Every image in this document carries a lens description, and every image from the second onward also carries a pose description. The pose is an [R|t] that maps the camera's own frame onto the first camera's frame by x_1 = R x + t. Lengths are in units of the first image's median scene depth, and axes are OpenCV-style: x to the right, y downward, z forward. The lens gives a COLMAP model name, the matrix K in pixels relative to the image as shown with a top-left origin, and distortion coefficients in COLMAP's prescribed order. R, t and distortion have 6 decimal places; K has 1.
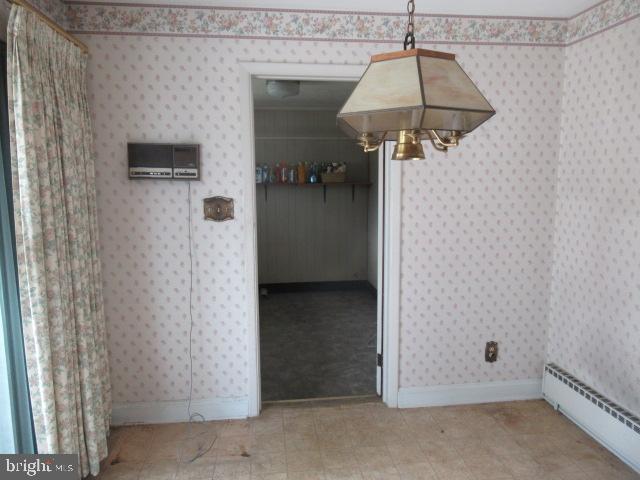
lens RADIAL K [[478.2, 0, 320.0], [0, 478.2, 240.0], [0, 0, 1]] dist [-0.005790, -0.003216]
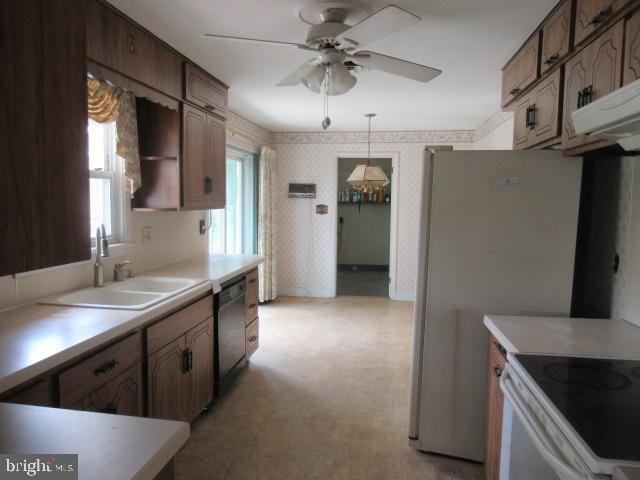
lens RADIAL K [[478.2, 0, 320.0], [0, 478.2, 240.0], [0, 0, 1]] dist [-0.005790, -0.003216]
pose [[0.966406, 0.038942, -0.254054, 0.435424], [-0.050469, 0.997963, -0.039012, 0.199291], [0.252017, 0.050523, 0.966403, -1.465127]]
